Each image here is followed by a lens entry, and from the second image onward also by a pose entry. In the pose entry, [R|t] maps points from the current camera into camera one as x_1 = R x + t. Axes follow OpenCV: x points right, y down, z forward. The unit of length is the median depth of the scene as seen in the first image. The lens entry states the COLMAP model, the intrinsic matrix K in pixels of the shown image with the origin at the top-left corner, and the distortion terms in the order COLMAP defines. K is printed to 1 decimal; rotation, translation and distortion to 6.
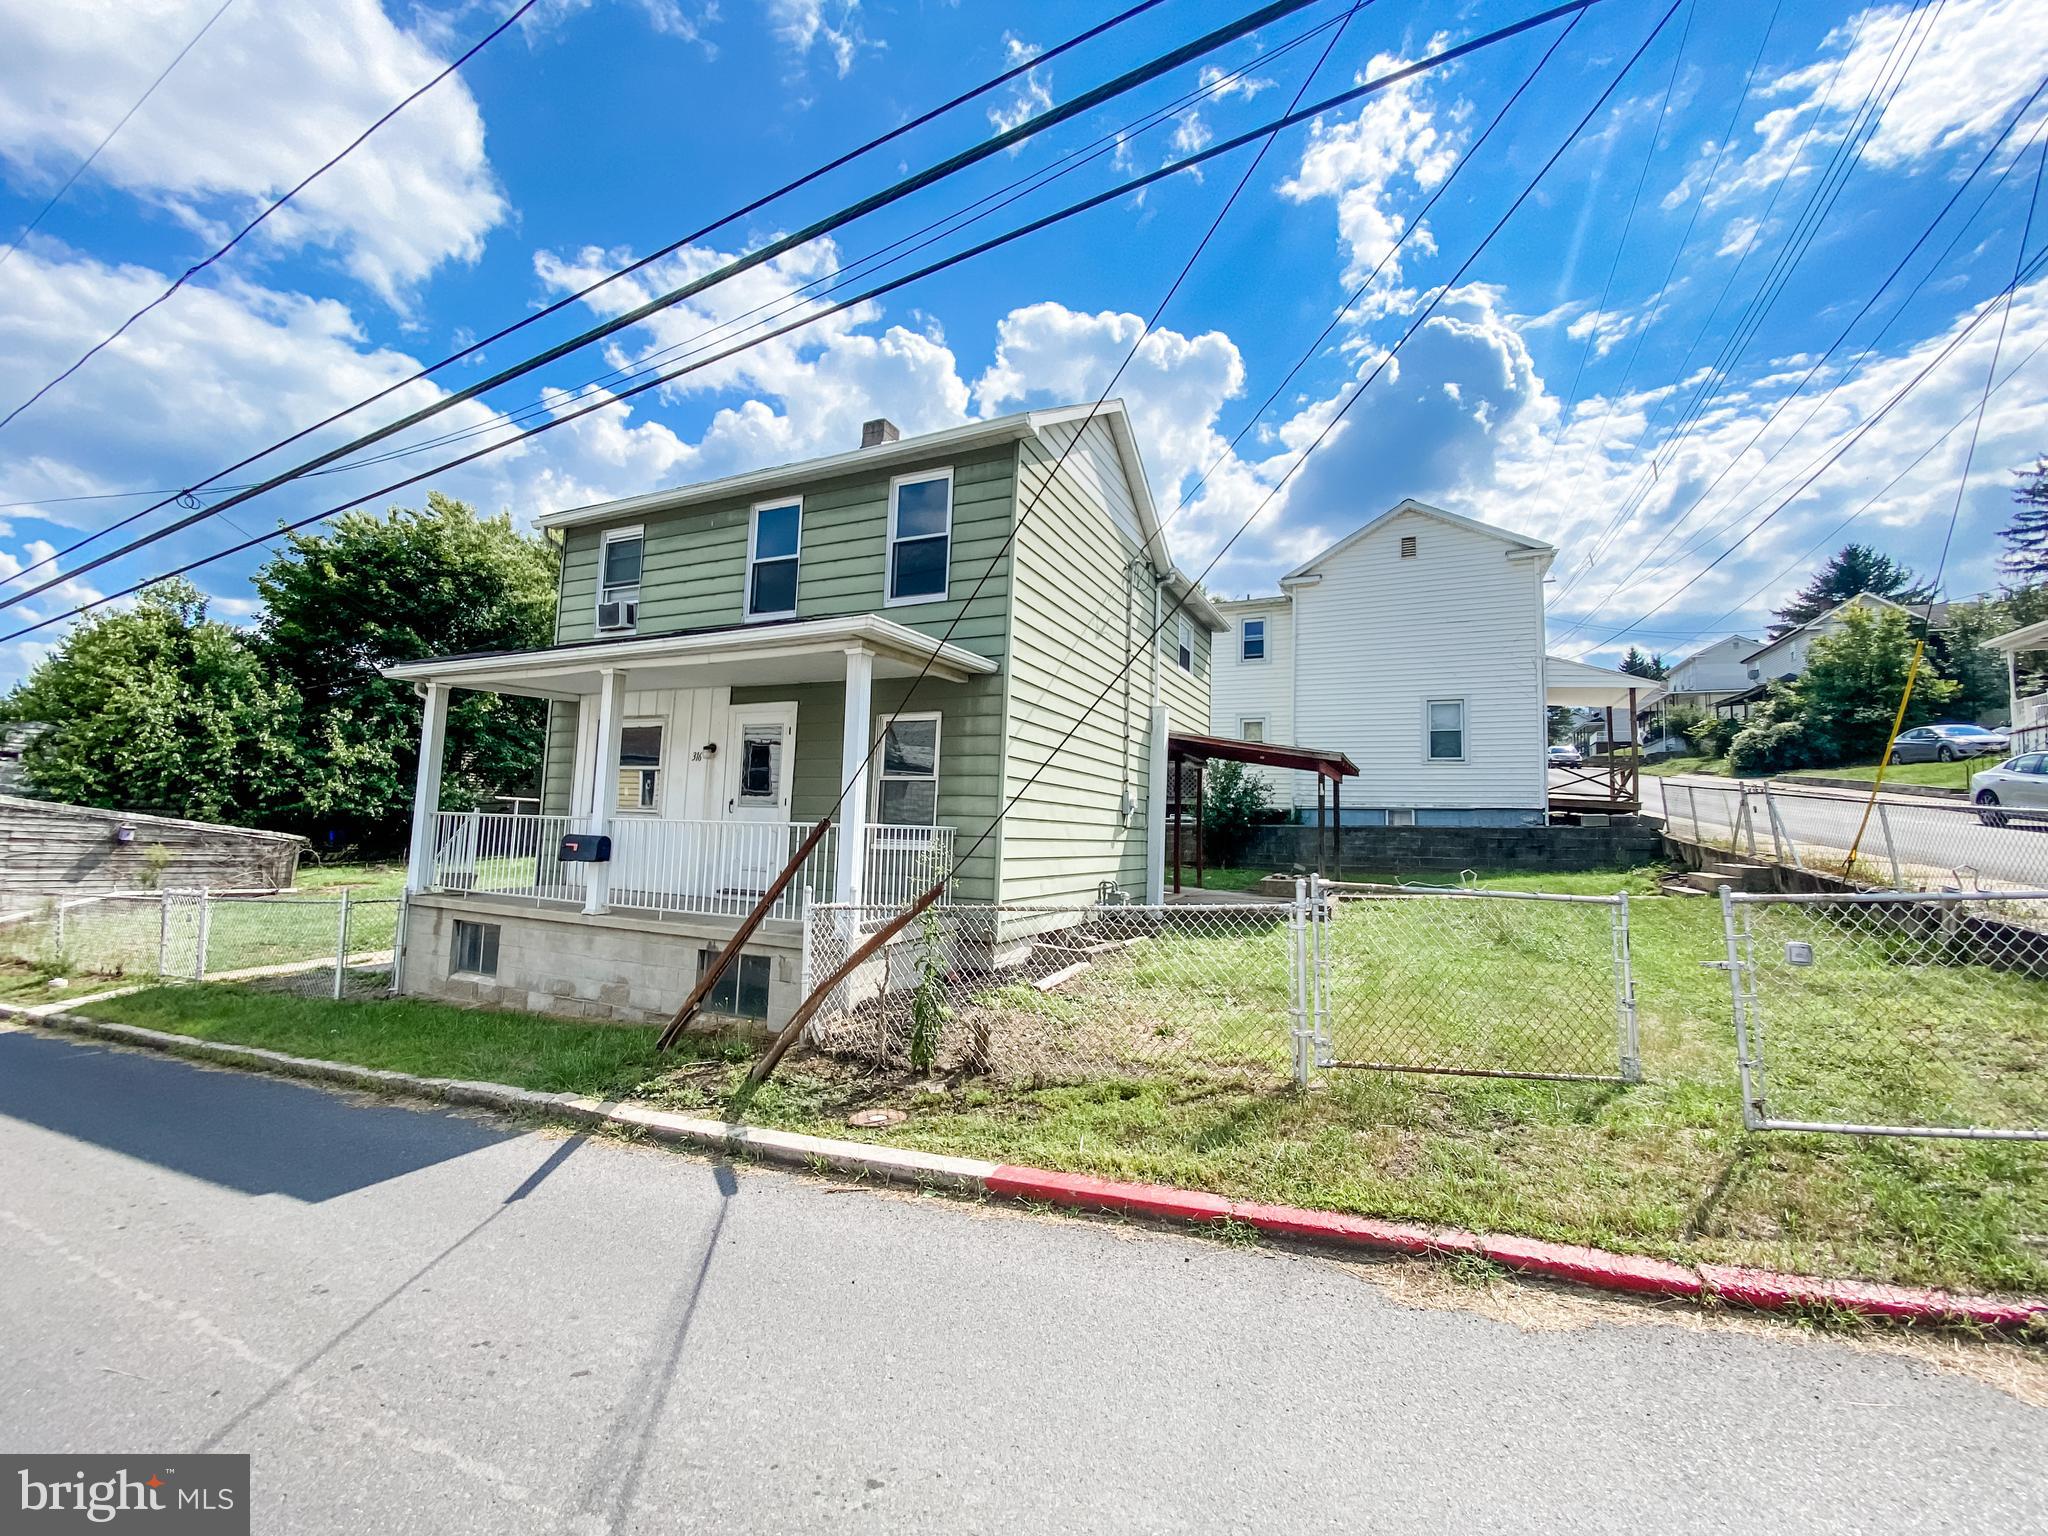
lens RADIAL K [[837.3, 0, 1003.8], [0, 837.3, 757.7], [0, 0, 1]] dist [-0.002780, -0.004869]
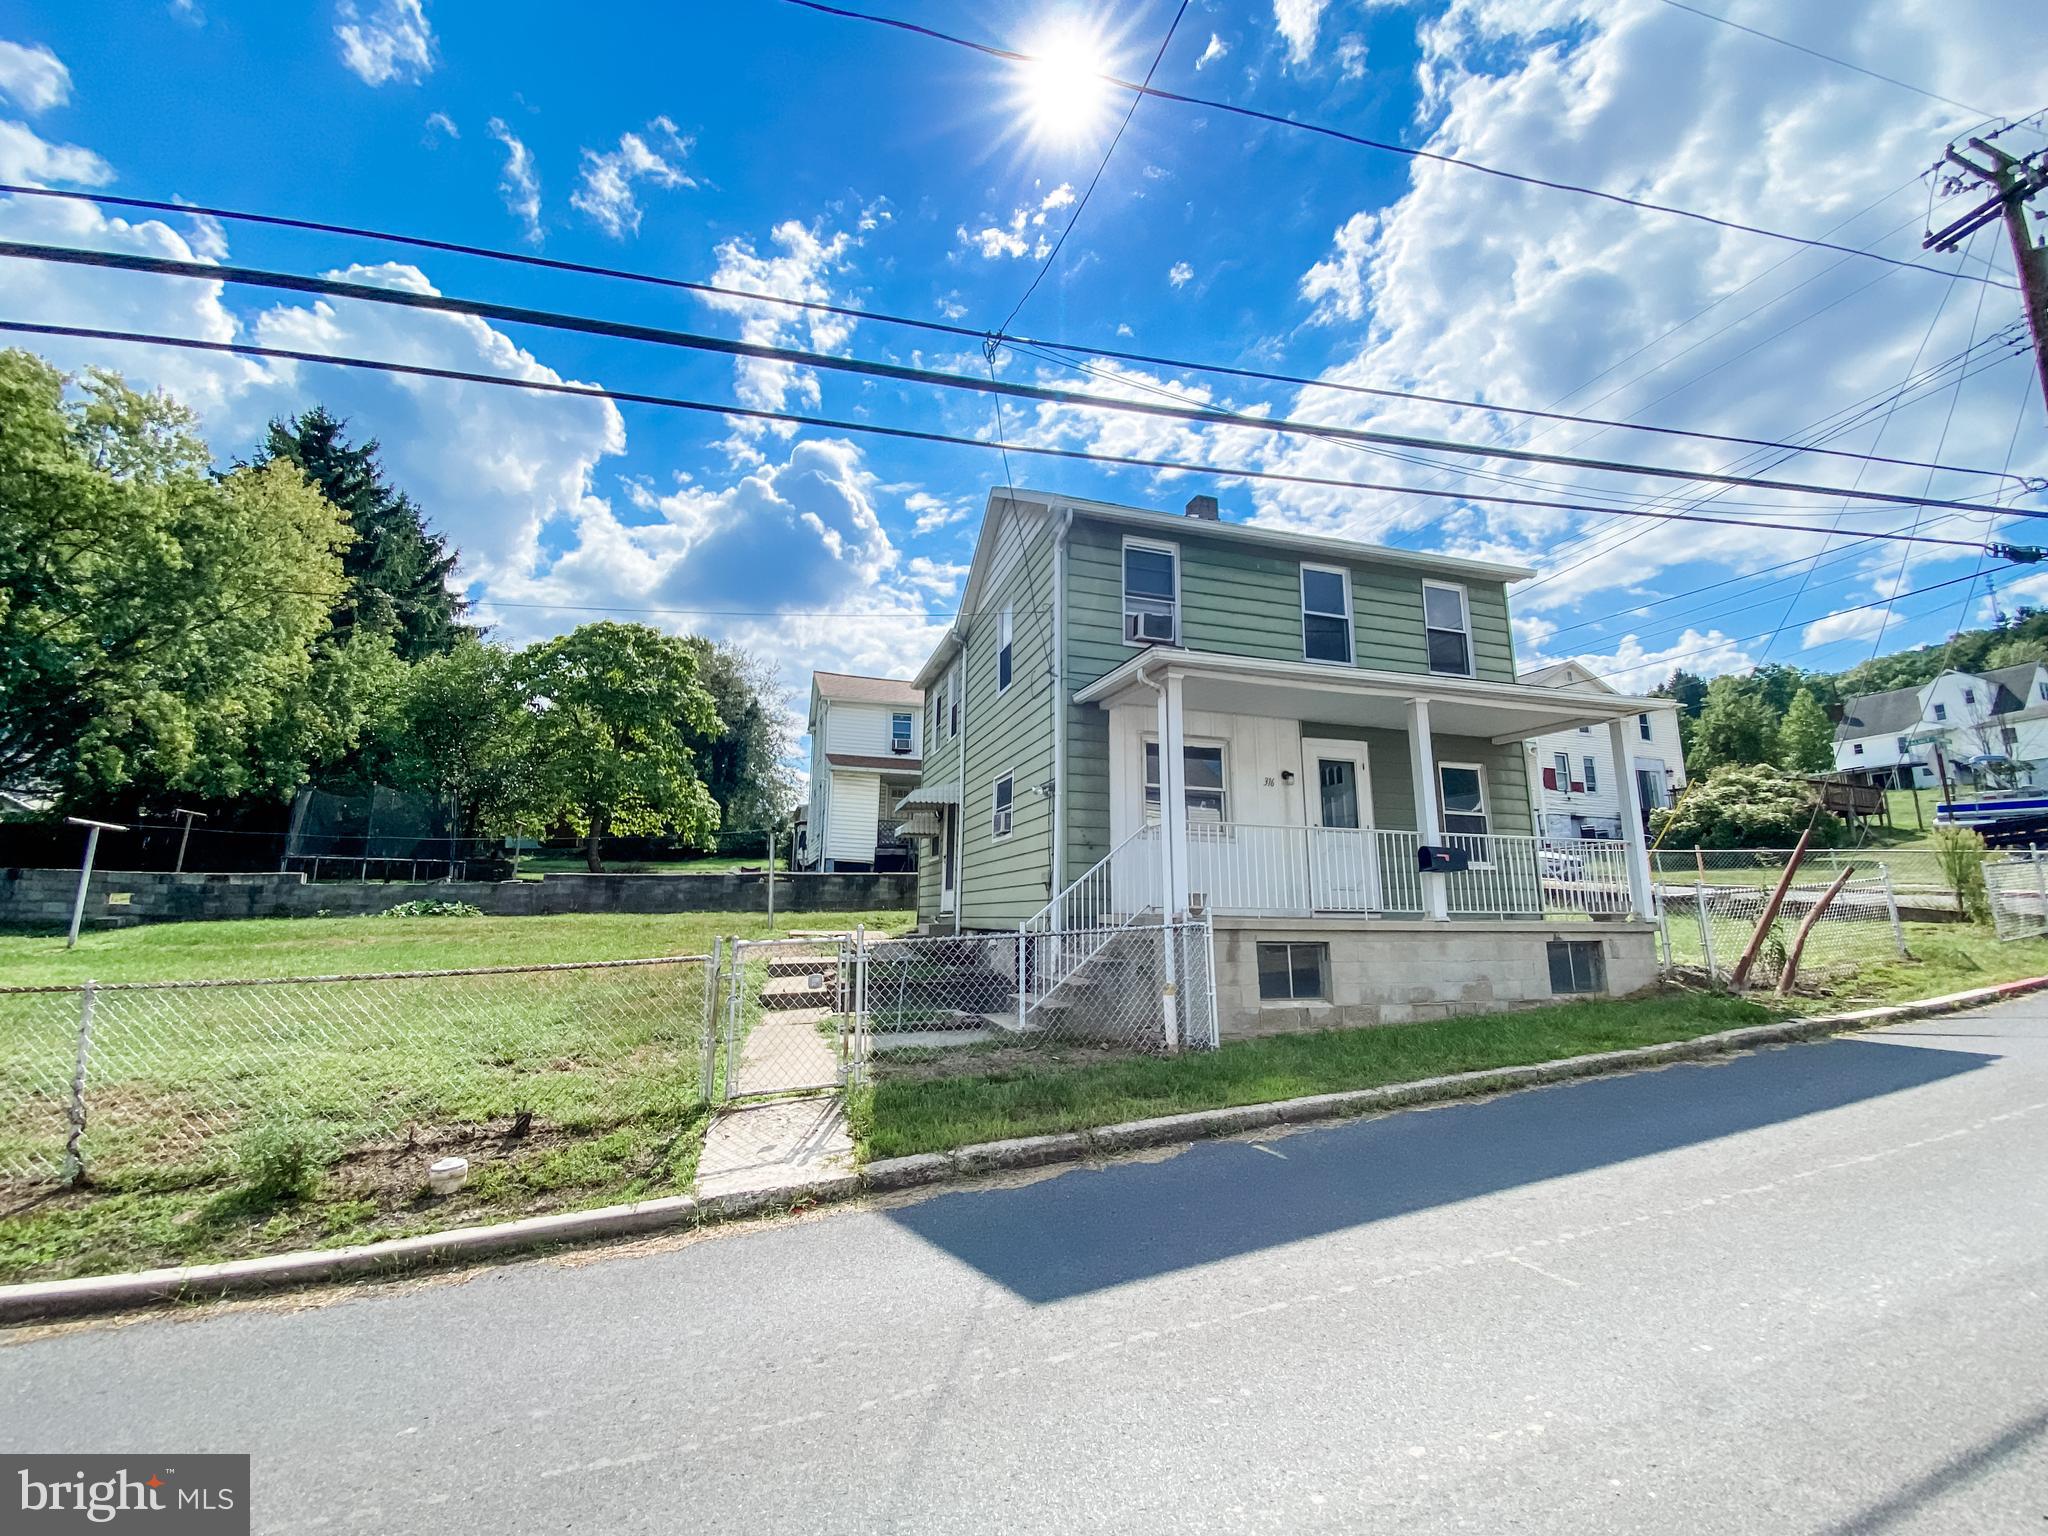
lens RADIAL K [[837.3, 0, 1012.8], [0, 837.3, 759.7], [0, 0, 1]] dist [-0.002780, -0.004869]
pose [[0.722383, 0.107219, 0.683130, -1.338290], [-0.043293, 0.992980, -0.110071, 0.101676], [-0.690136, 0.049939, 0.721954, 0.485356]]
